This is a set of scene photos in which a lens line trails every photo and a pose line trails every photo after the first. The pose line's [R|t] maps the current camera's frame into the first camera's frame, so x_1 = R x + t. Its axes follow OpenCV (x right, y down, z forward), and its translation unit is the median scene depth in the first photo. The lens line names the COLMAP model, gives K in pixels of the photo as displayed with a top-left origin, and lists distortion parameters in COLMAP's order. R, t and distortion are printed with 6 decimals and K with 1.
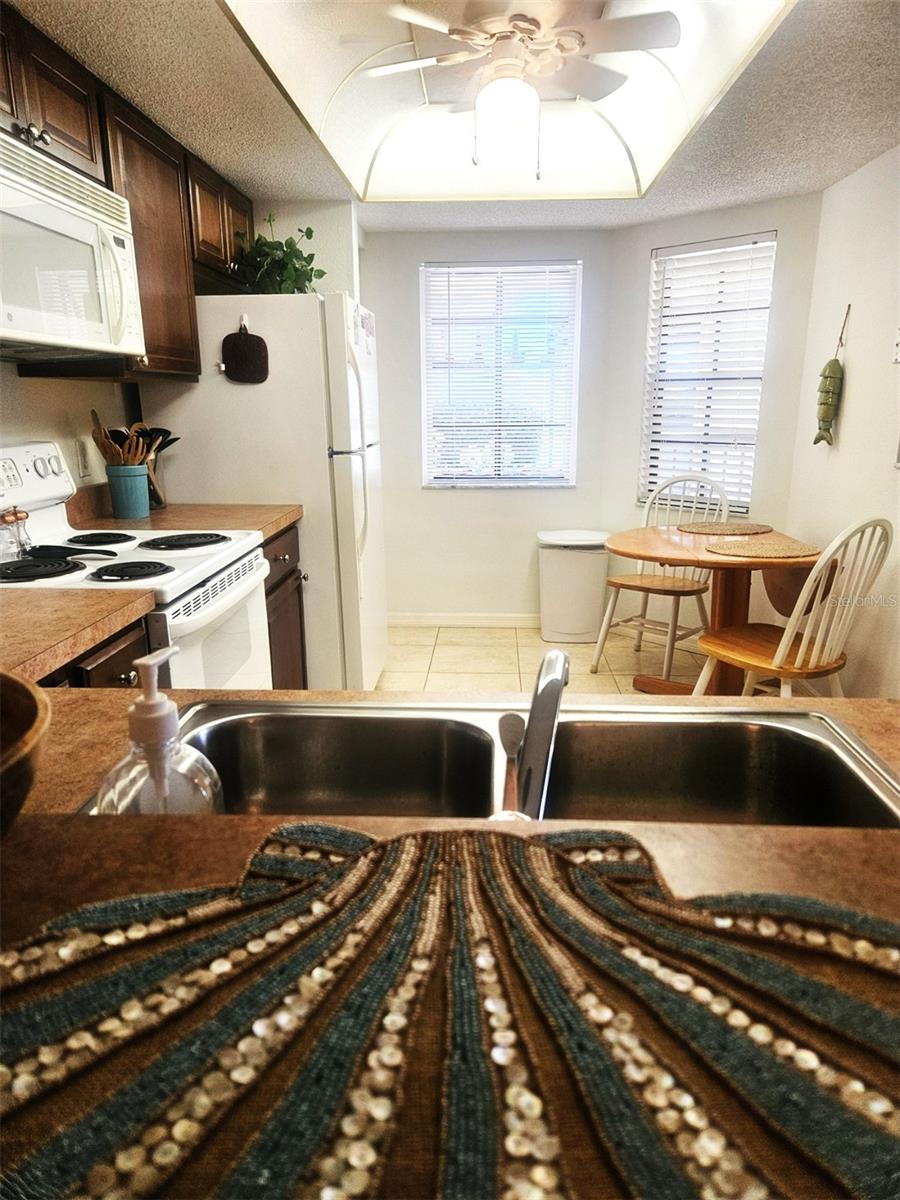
lens RADIAL K [[807.3, 0, 452.4], [0, 807.3, 612.6], [0, 0, 1]] dist [0.067214, -0.050411]
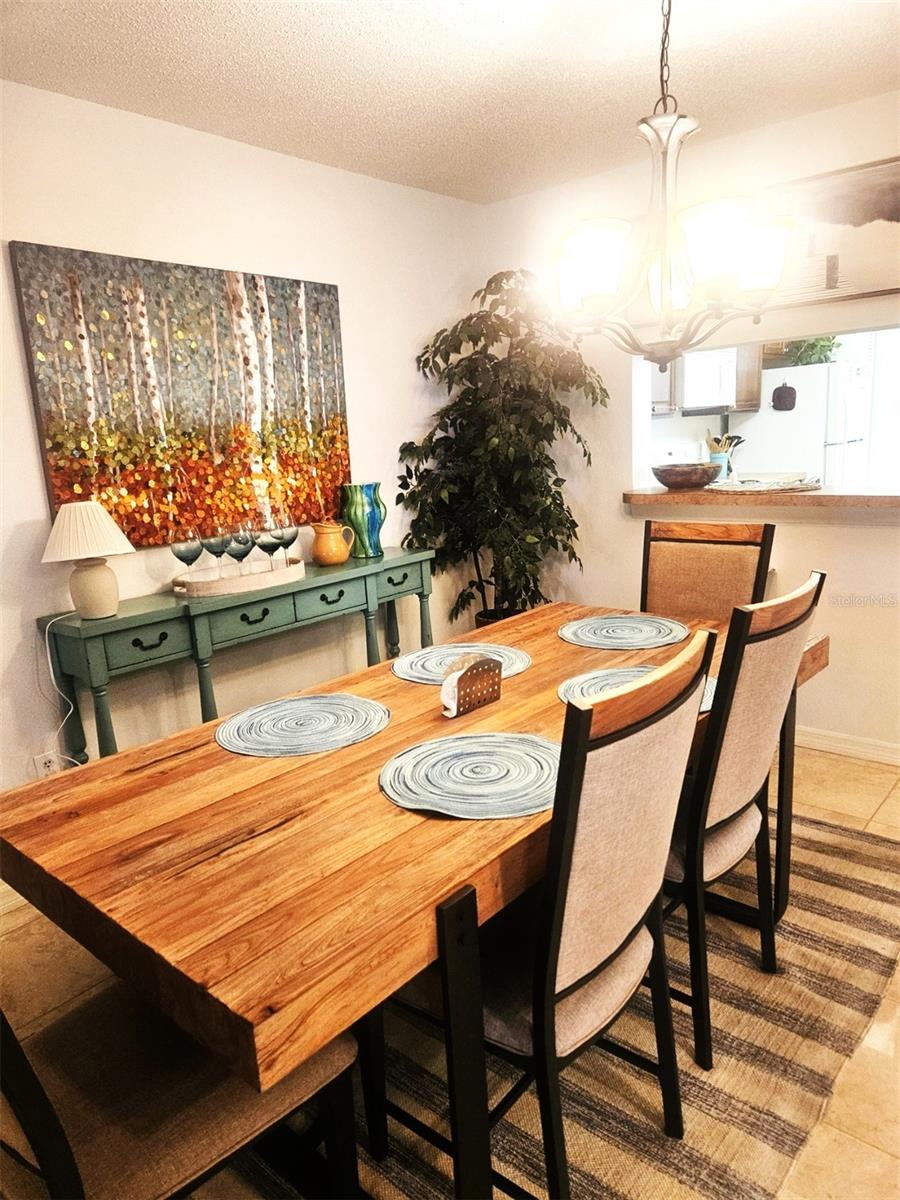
lens RADIAL K [[802.5, 0, 445.5], [0, 802.5, 604.3], [0, 0, 1]] dist [0.074197, -0.070245]
pose [[0.781623, 0.093386, -0.616720, 0.341807], [-0.108513, 0.994010, 0.012989, 0.231500], [0.614239, 0.056770, 0.787075, -0.961079]]
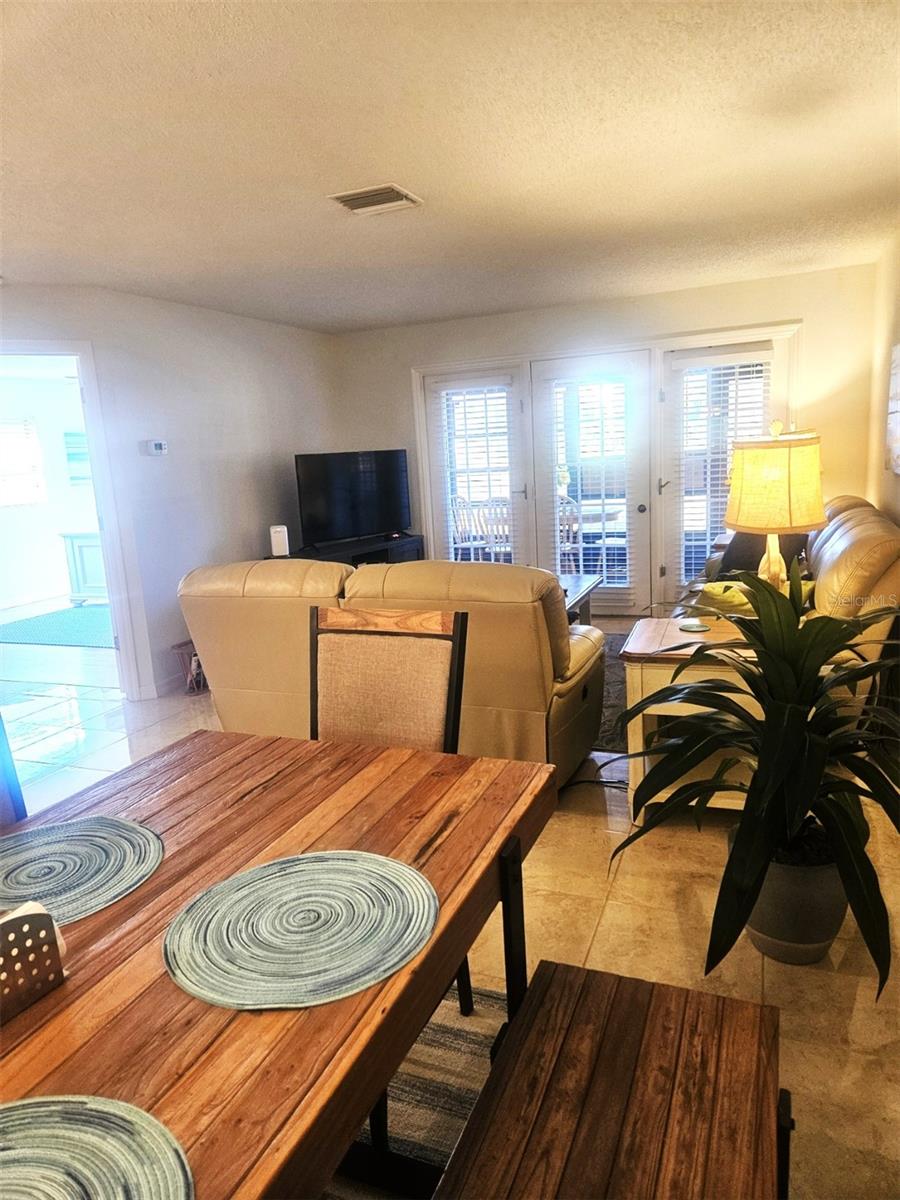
lens RADIAL K [[806.8, 0, 442.1], [0, 806.8, 587.6], [0, 0, 1]] dist [0.091584, -0.075091]
pose [[-0.940155, 0.003717, 0.340727, -0.260681], [0.148464, 0.904506, 0.399785, 0.059445], [-0.306703, 0.426446, -0.850927, -0.340145]]
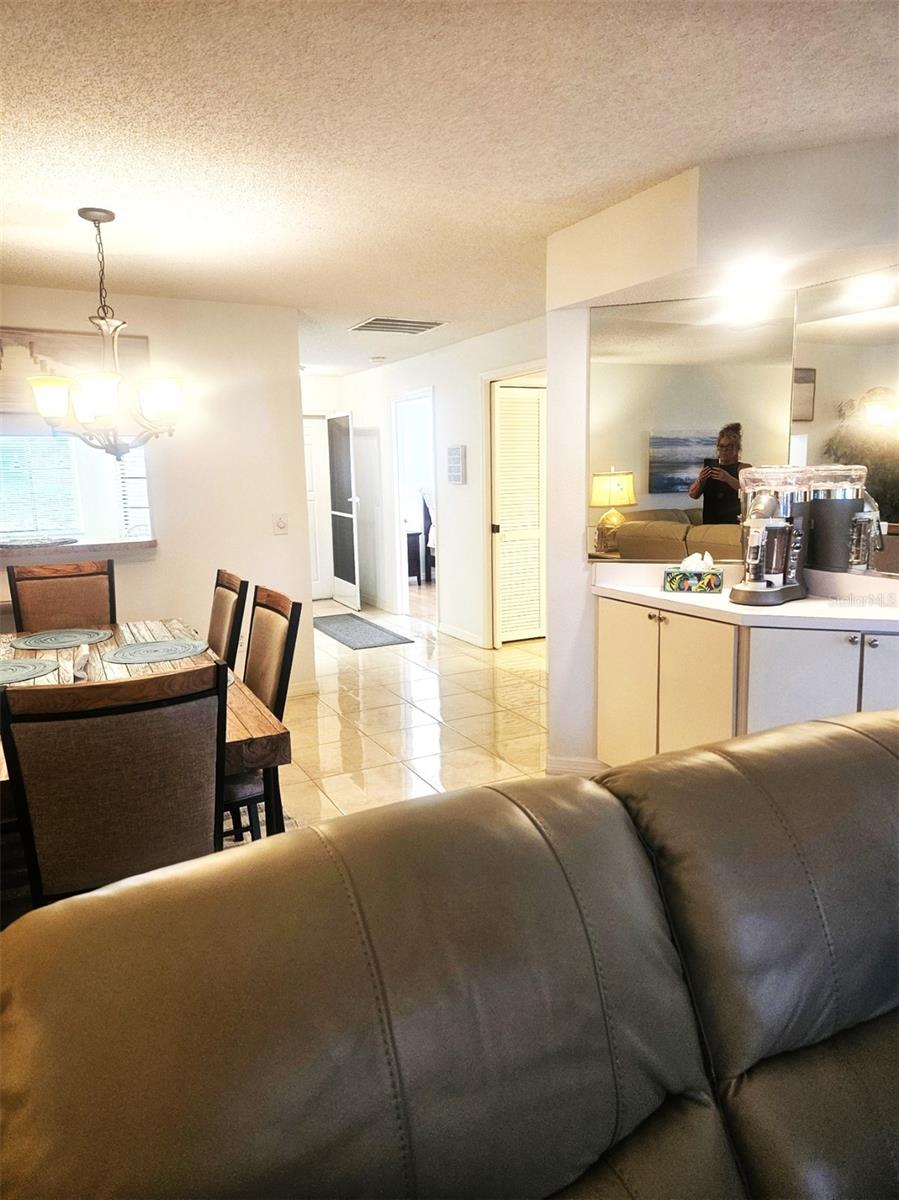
lens RADIAL K [[804.2, 0, 451.3], [0, 804.2, 590.4], [0, 0, 1]] dist [0.081508, -0.058247]
pose [[0.868179, -0.088648, 0.488269, -0.066362], [0.144035, 0.986573, -0.076988, 0.341986], [-0.474888, 0.137168, 0.869291, -1.439383]]
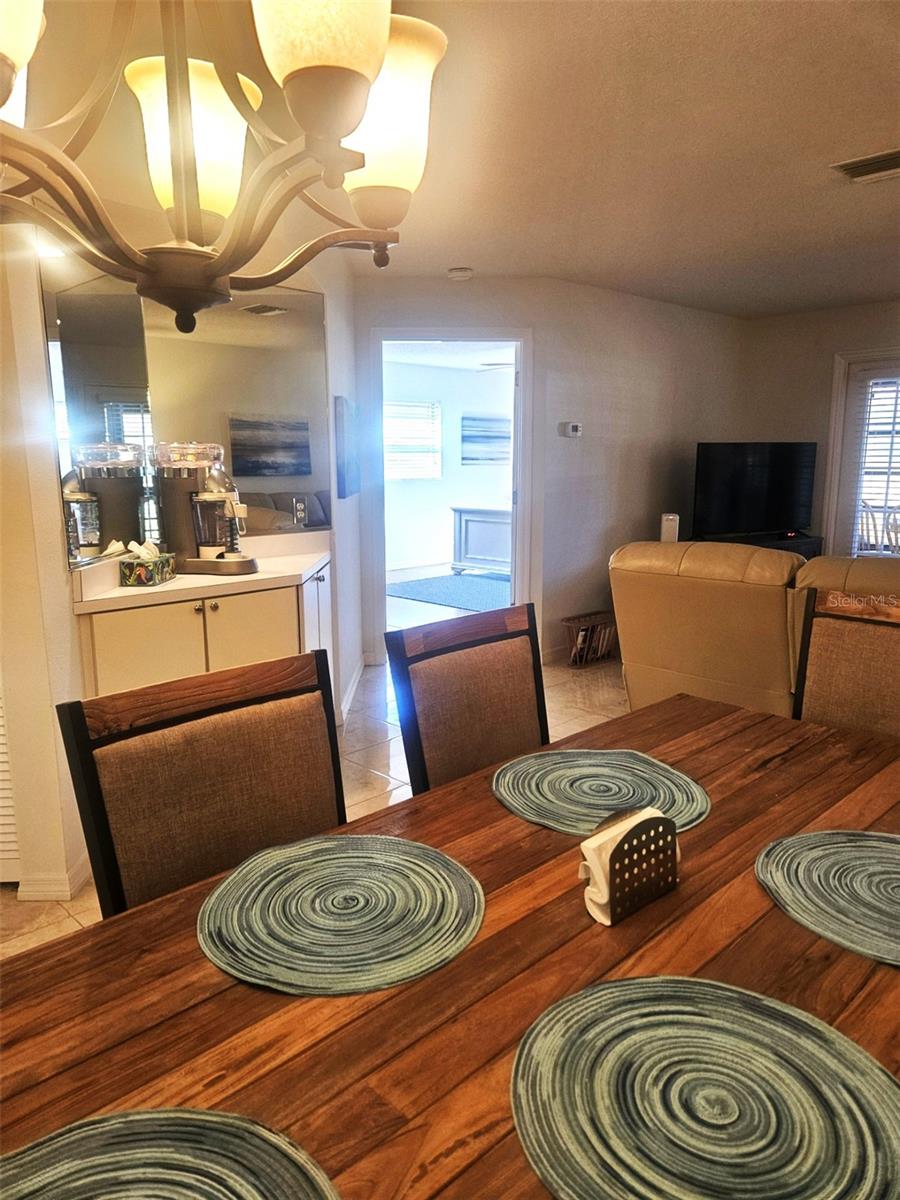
lens RADIAL K [[808.8, 0, 448.8], [0, 808.8, 588.4], [0, 0, 1]] dist [0.066343, -0.050353]
pose [[-0.733277, -0.102085, 0.672223, -0.158856], [0.184912, 0.921460, 0.341641, 0.050375], [-0.654303, 0.374820, -0.656809, -0.255755]]
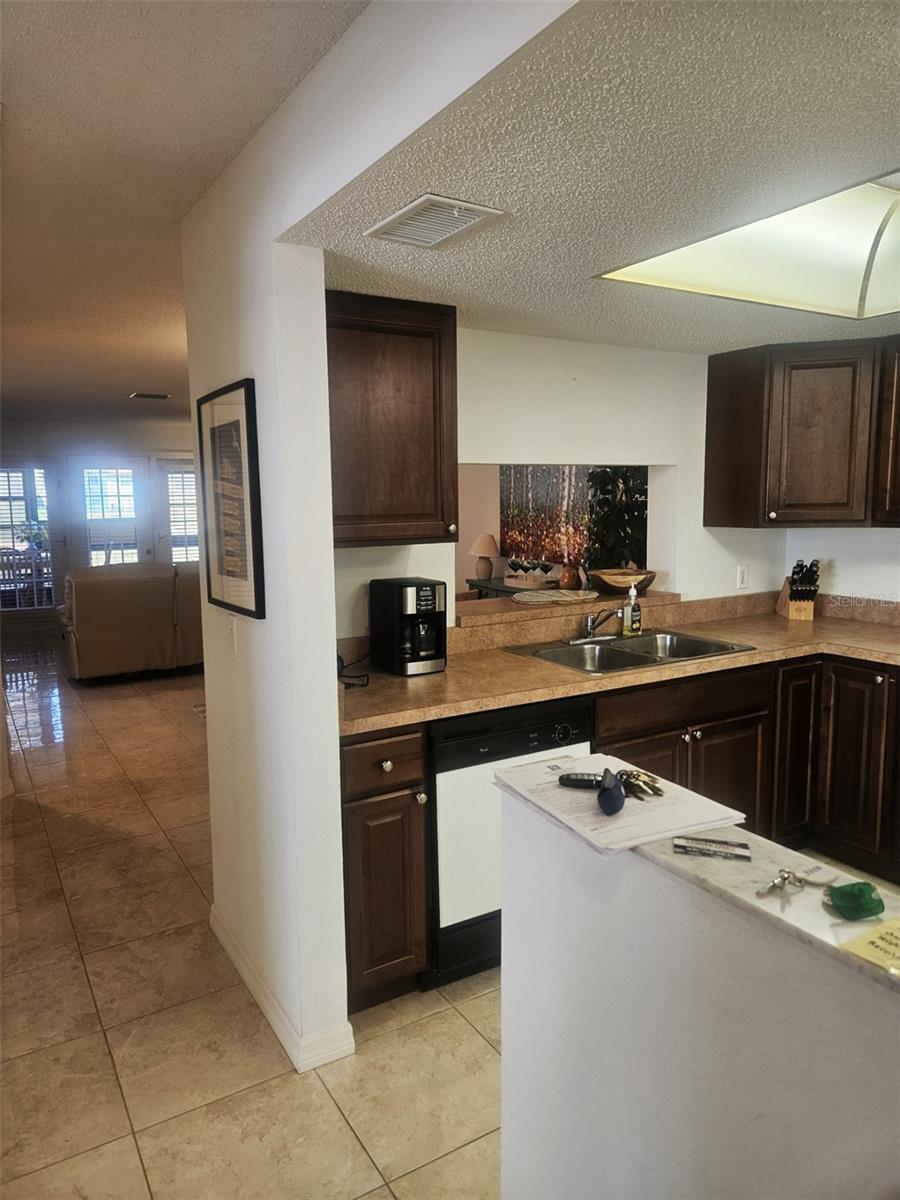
lens RADIAL K [[799.8, 0, 448.5], [0, 799.8, 591.9], [0, 0, 1]] dist [0.074660, -0.066025]
pose [[-0.828882, 0.082928, -0.553243, 0.736463], [-0.127240, 0.935085, 0.330797, -0.301978], [0.544761, 0.344586, -0.764523, 0.859877]]
